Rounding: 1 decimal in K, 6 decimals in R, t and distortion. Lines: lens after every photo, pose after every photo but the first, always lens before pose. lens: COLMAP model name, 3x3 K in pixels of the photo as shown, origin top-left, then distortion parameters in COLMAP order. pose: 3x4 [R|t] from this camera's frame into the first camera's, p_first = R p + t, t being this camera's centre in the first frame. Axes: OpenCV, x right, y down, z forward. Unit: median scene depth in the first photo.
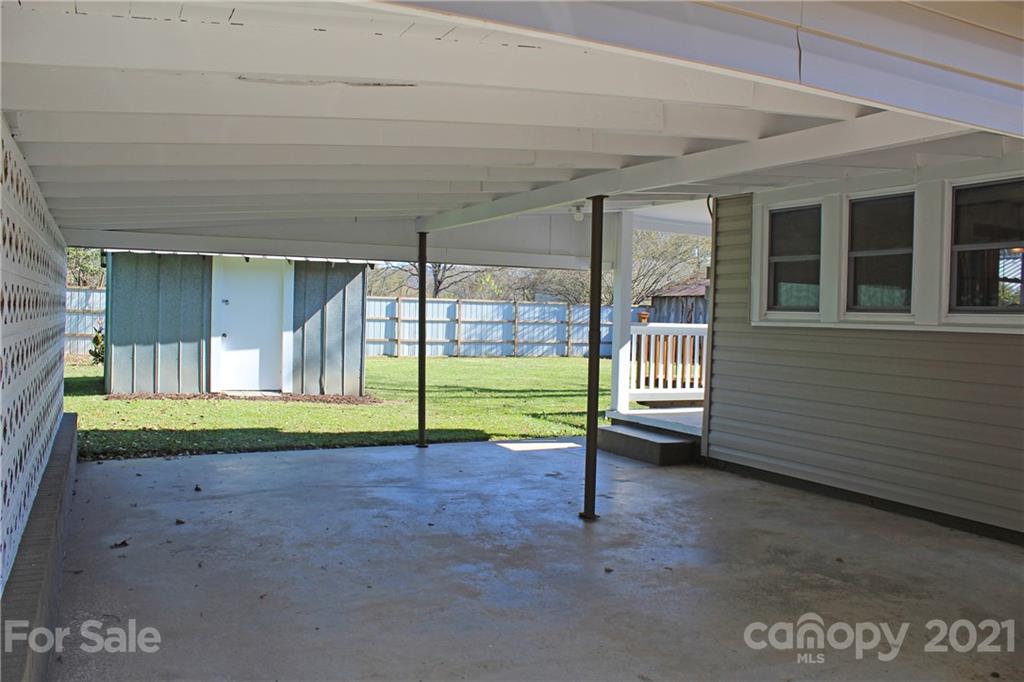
lens RADIAL K [[845.3, 0, 503.2], [0, 845.3, 342.0], [0, 0, 1]] dist [-0.162564, 0.131712]
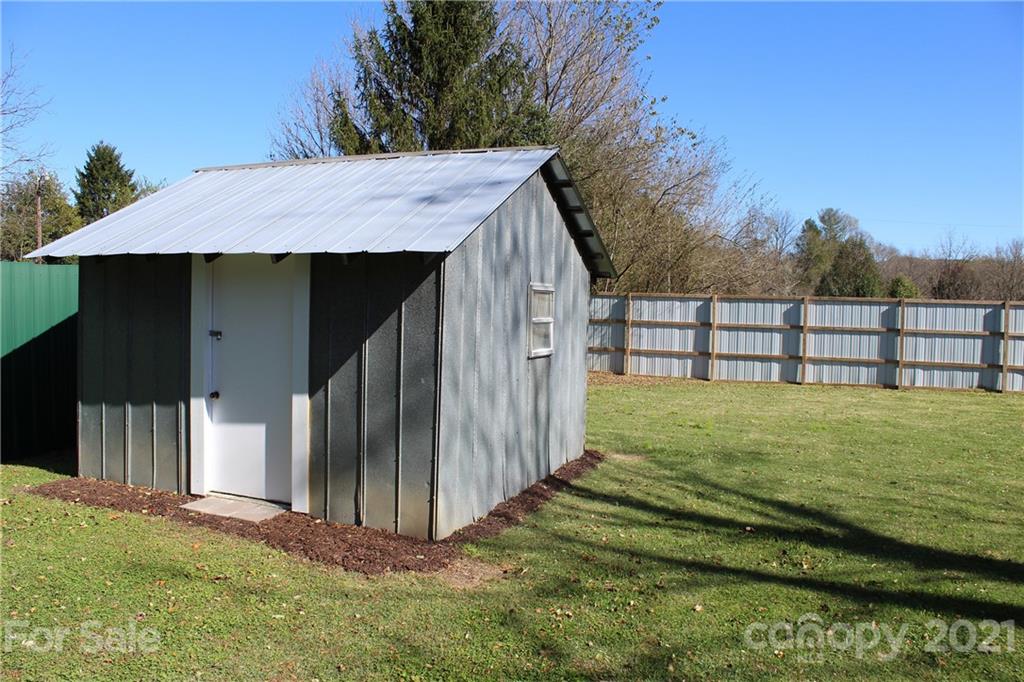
lens RADIAL K [[845.3, 0, 503.2], [0, 845.3, 342.0], [0, 0, 1]] dist [-0.162564, 0.131712]
pose [[0.673747, 0.023957, -0.738574, 0.201050], [-0.021830, 0.999683, 0.012513, -0.053288], [0.738640, 0.007692, 0.674056, 0.739085]]
